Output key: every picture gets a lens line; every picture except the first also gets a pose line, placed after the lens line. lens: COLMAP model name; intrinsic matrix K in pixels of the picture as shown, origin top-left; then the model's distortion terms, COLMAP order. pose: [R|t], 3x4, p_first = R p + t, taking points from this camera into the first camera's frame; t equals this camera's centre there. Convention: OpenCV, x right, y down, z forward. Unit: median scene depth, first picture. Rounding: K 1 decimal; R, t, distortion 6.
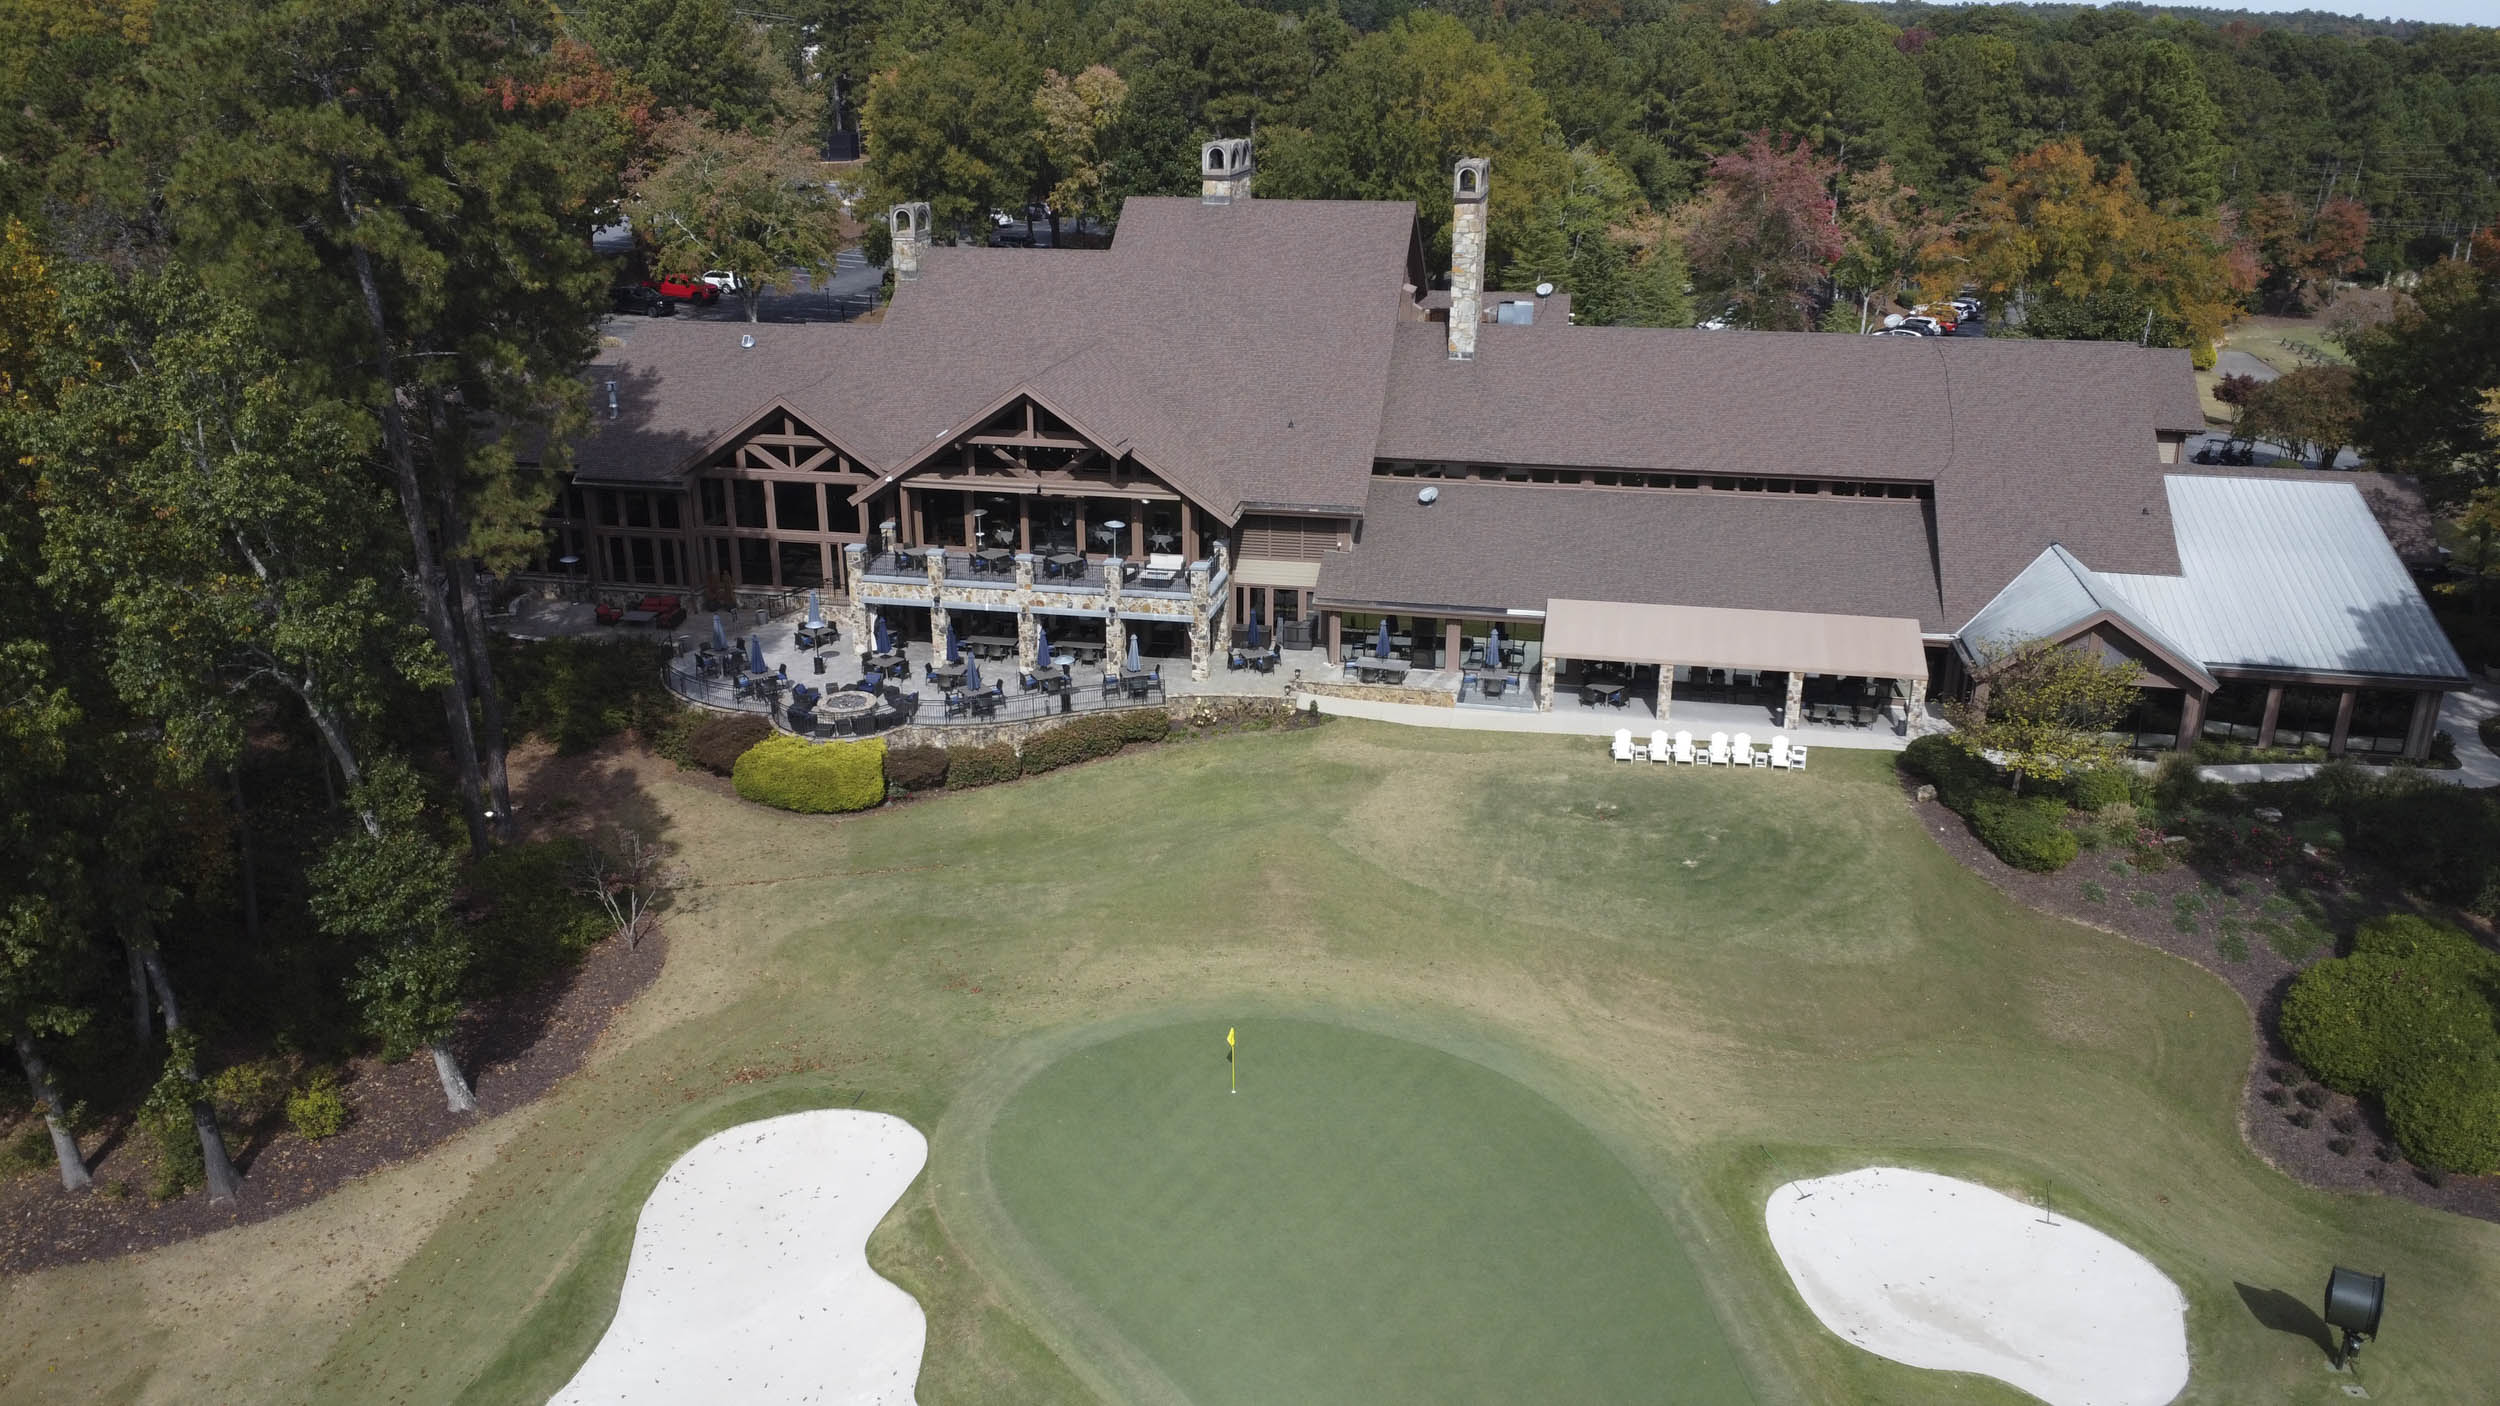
lens RADIAL K [[1815.4, 0, 1240.4], [0, 1815.4, 690.9], [0, 0, 1]] dist [-0.017768, -0.030269]
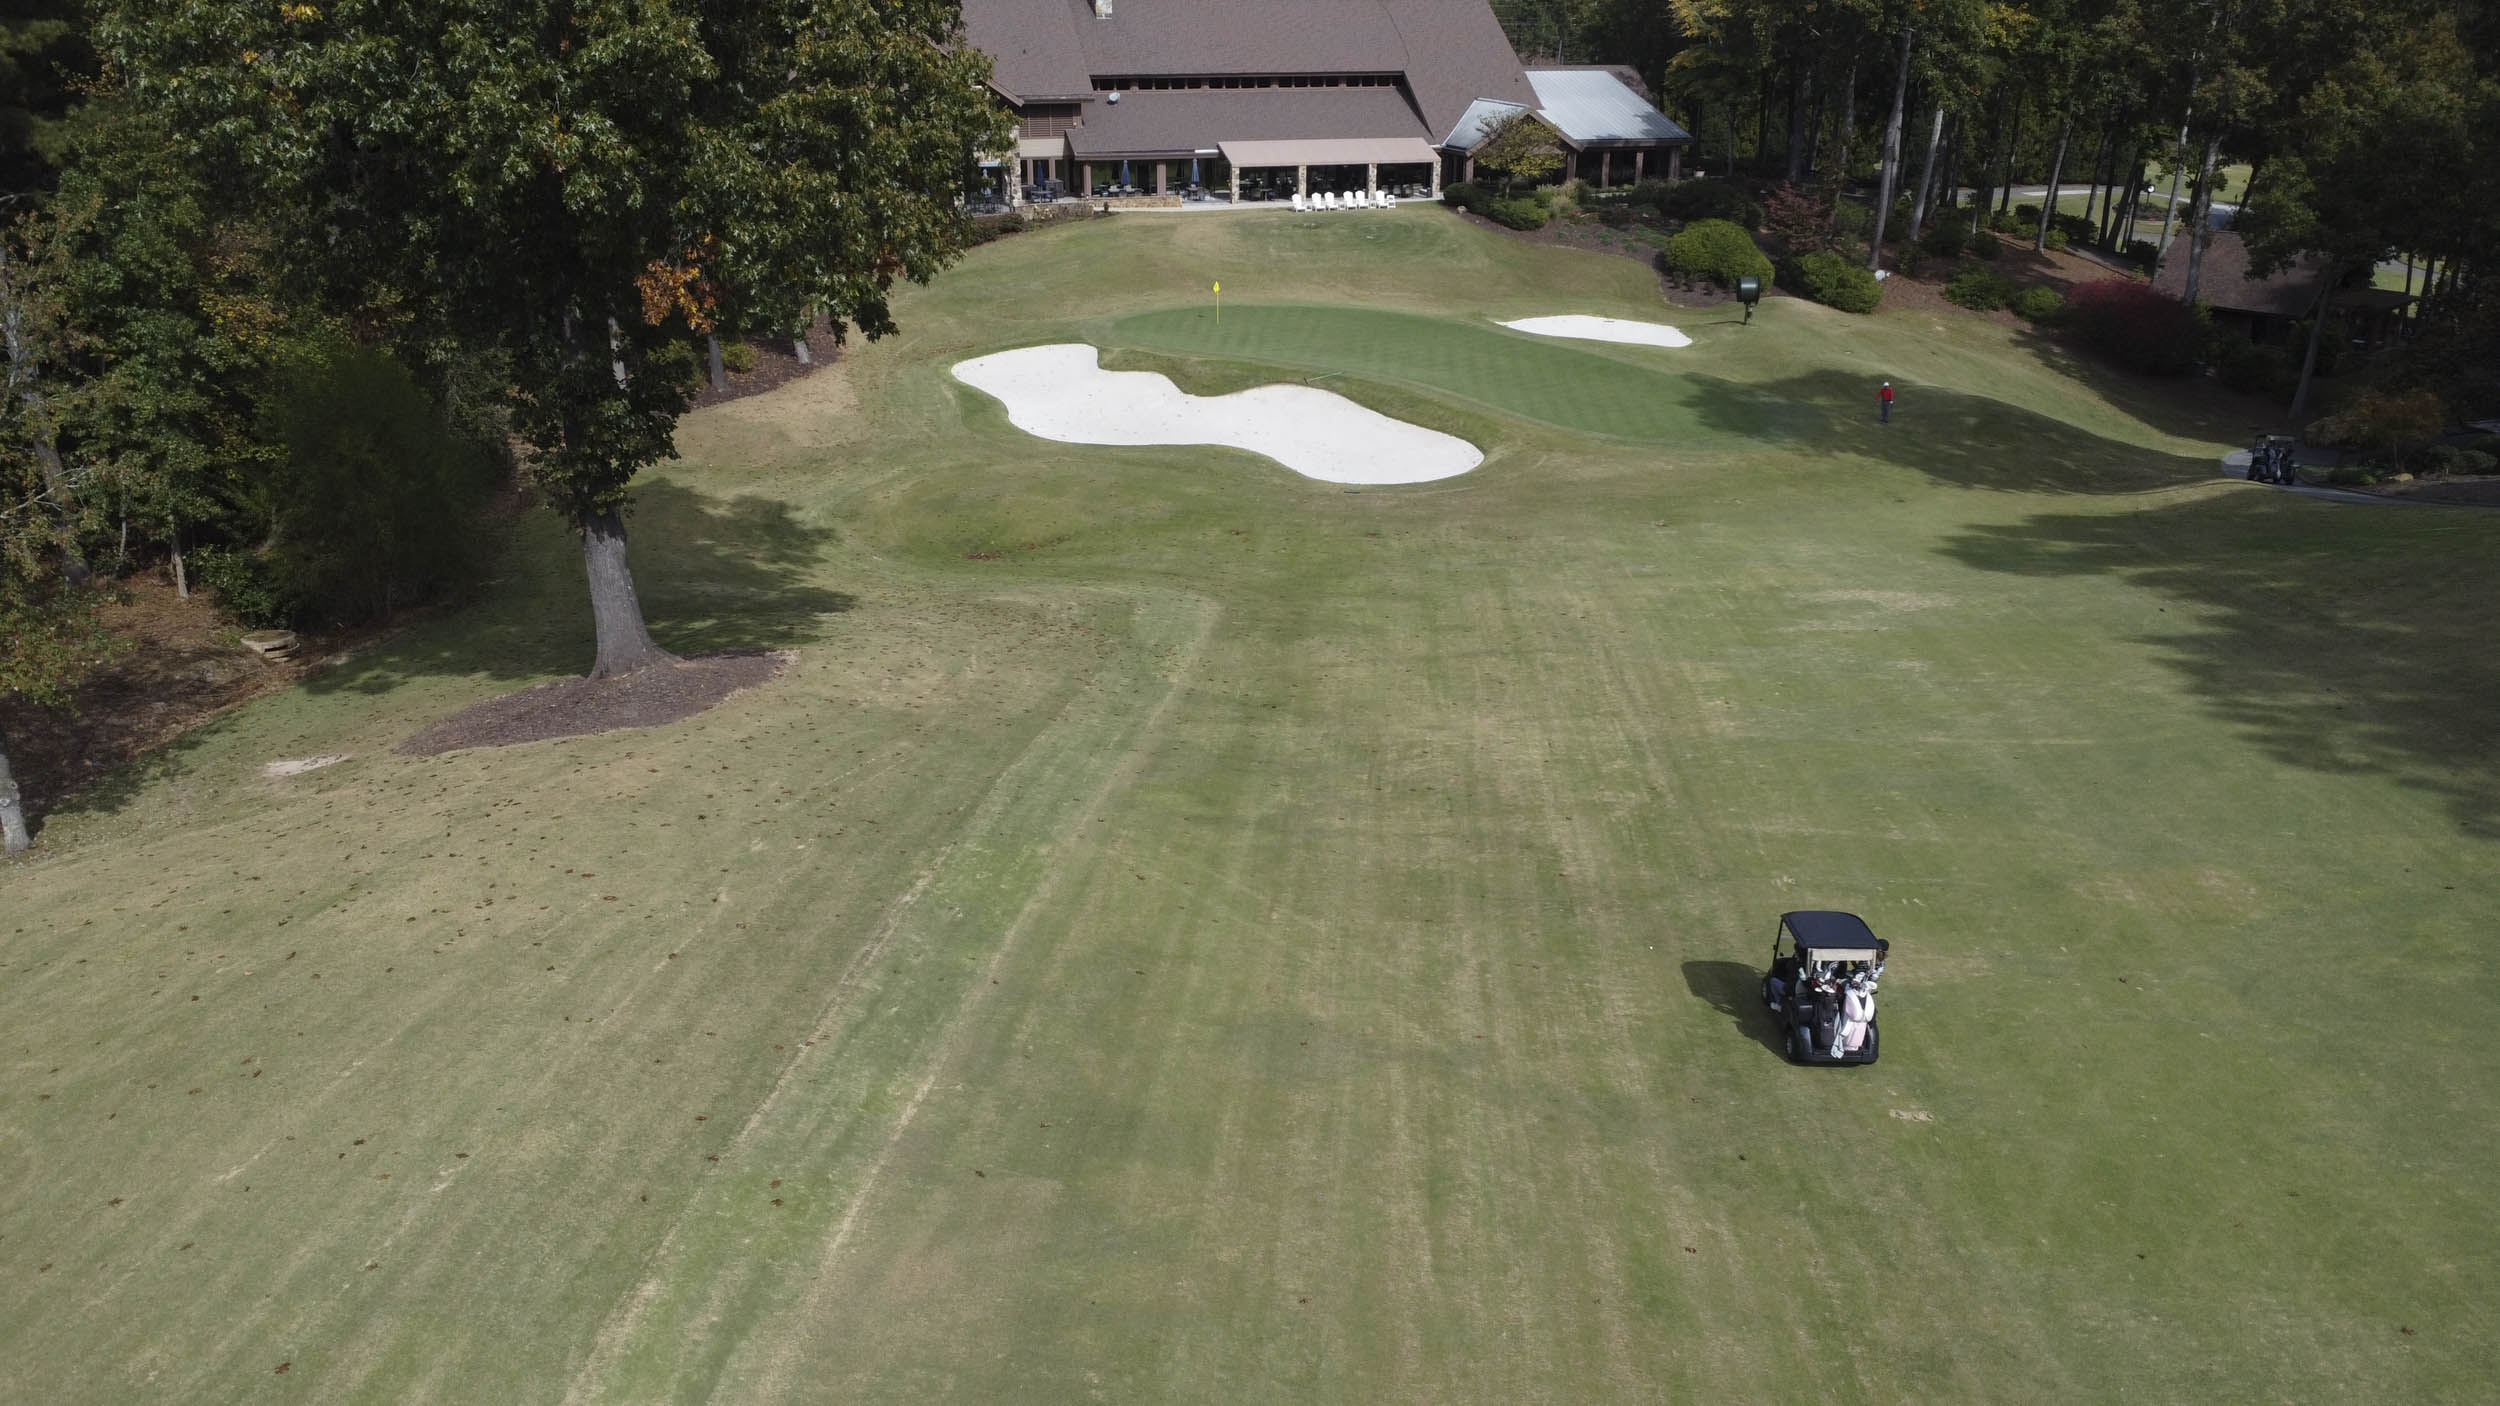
lens RADIAL K [[1818.3, 0, 1241.6], [0, 1818.3, 687.2], [0, 0, 1]] dist [-0.019617, -0.023014]
pose [[0.886770, -0.161165, 0.433203, -0.589223], [0.155570, 0.986628, 0.048604, 0.352811], [-0.435243, 0.024293, 0.899985, -0.452445]]
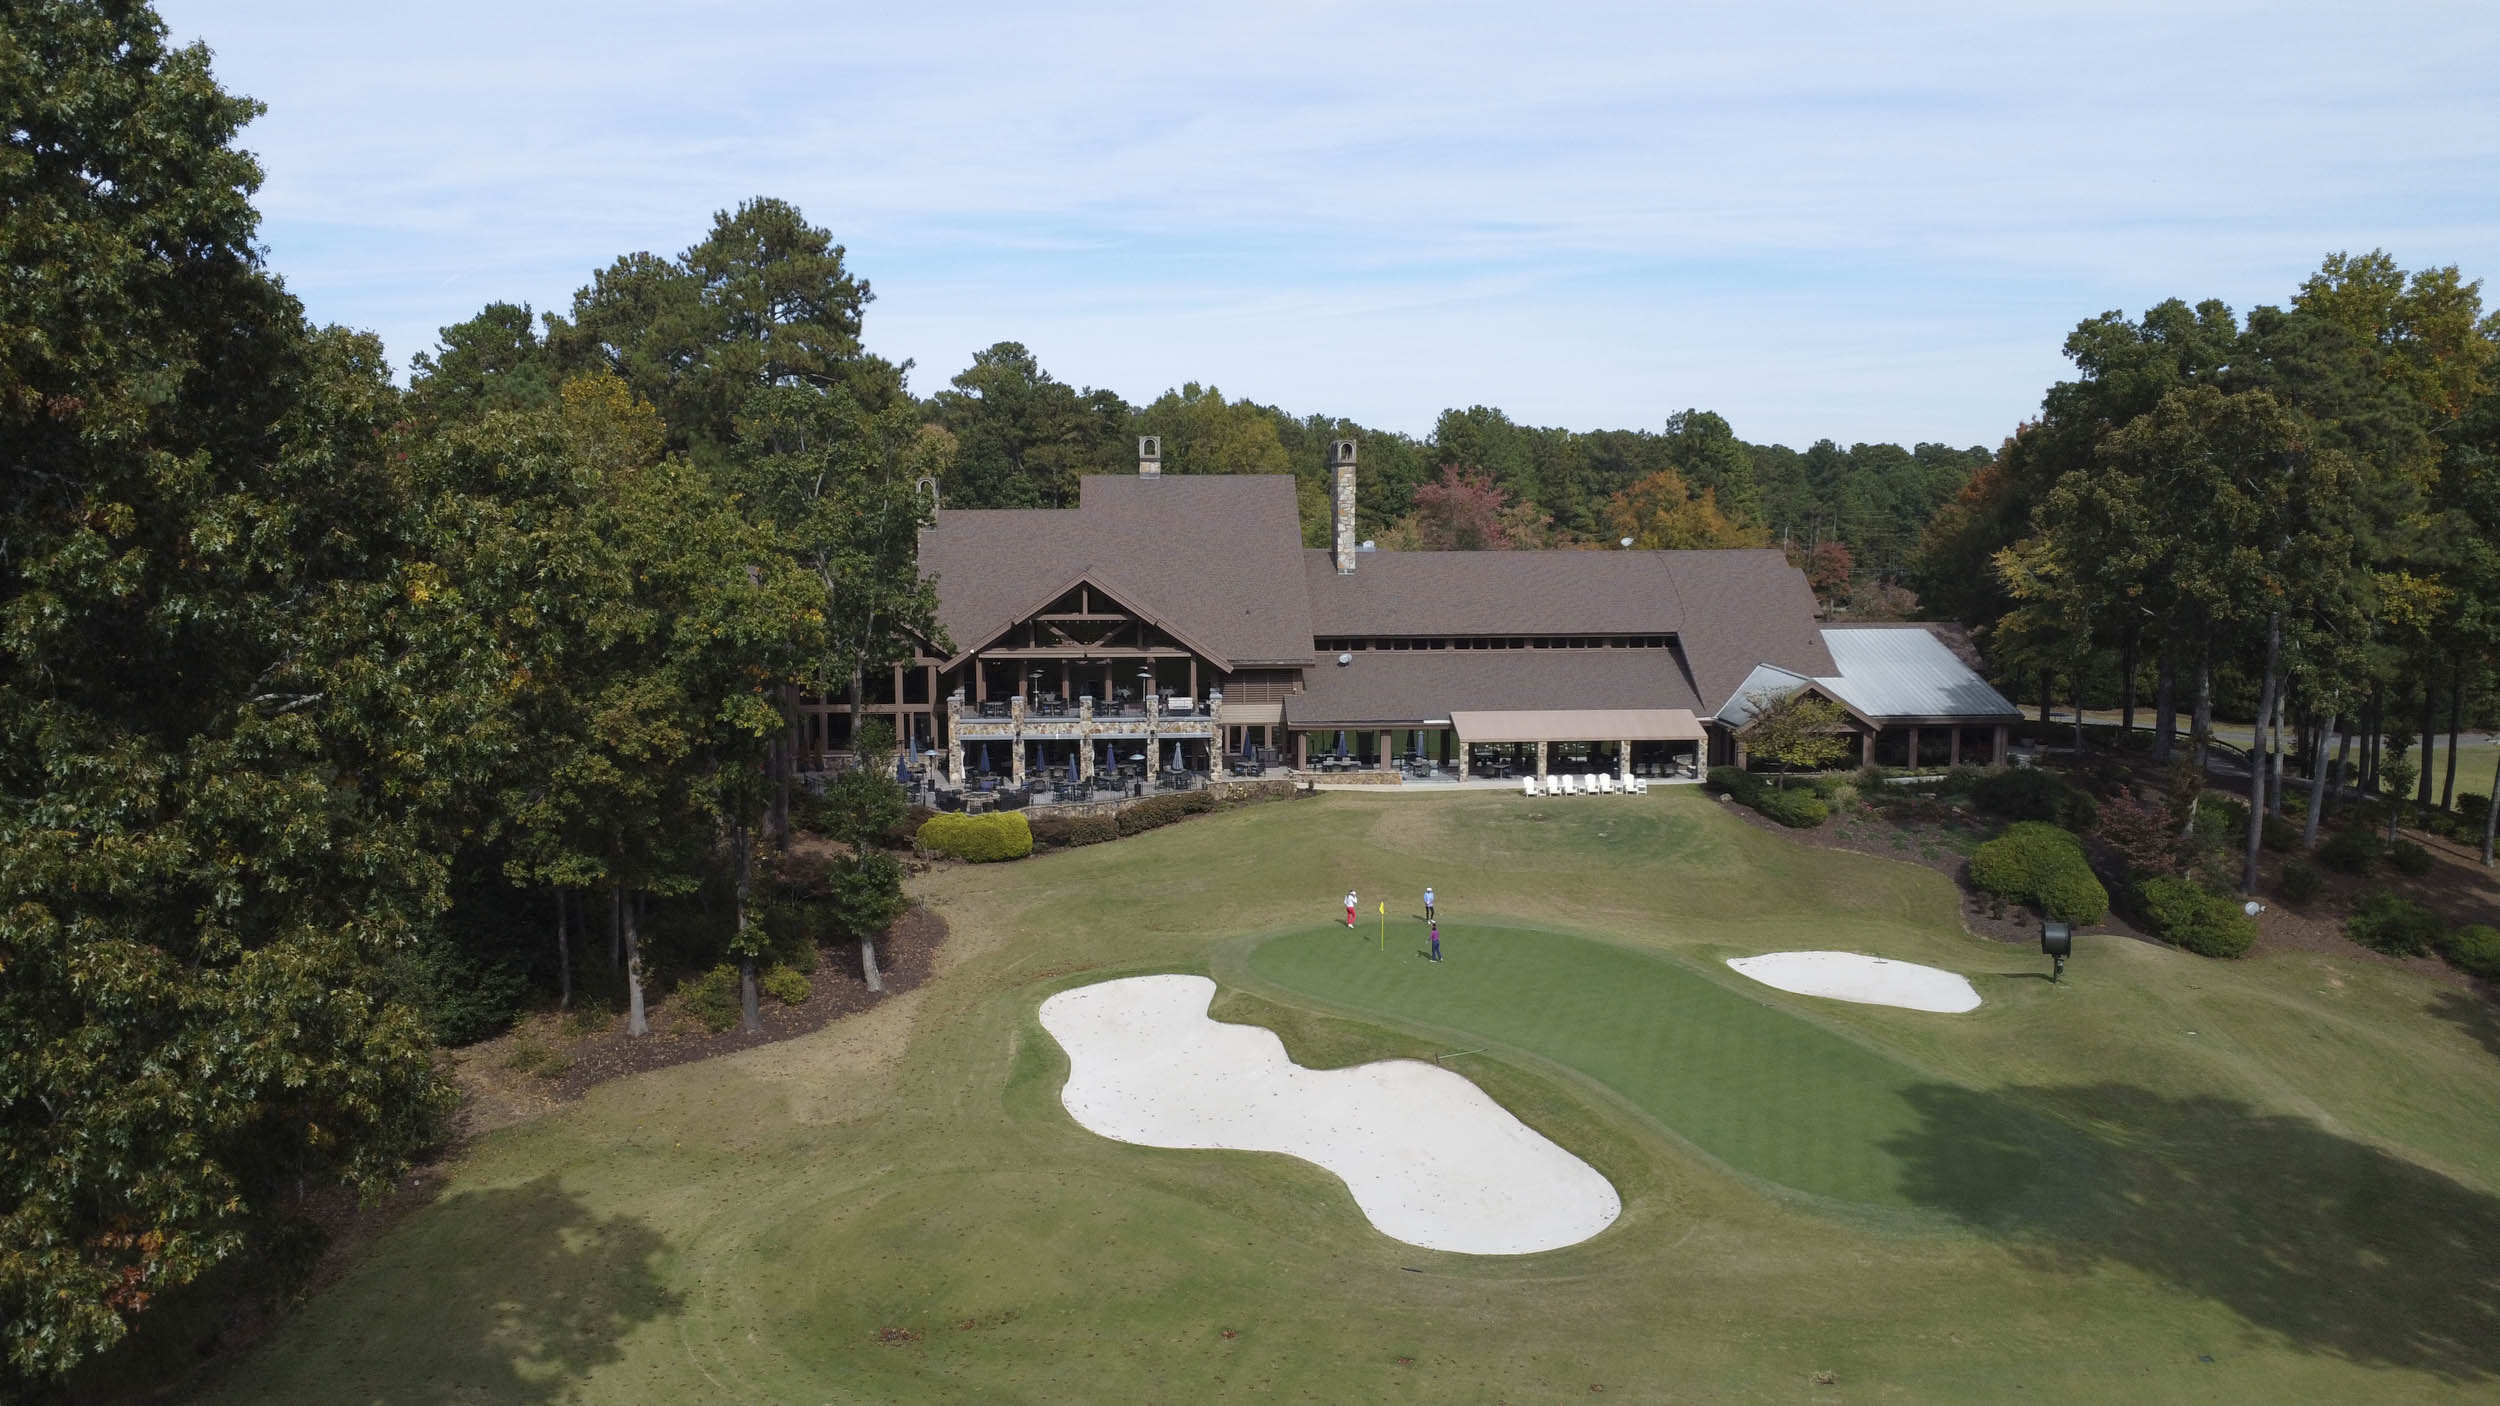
lens RADIAL K [[1818.3, 0, 1241.6], [0, 1818.3, 687.2], [0, 0, 1]] dist [-0.019617, -0.023014]
pose [[0.968581, -0.028169, 0.247098, -0.349823], [0.086018, 0.970188, -0.226573, 0.244573], [-0.233349, 0.240709, 0.942129, -0.334719]]
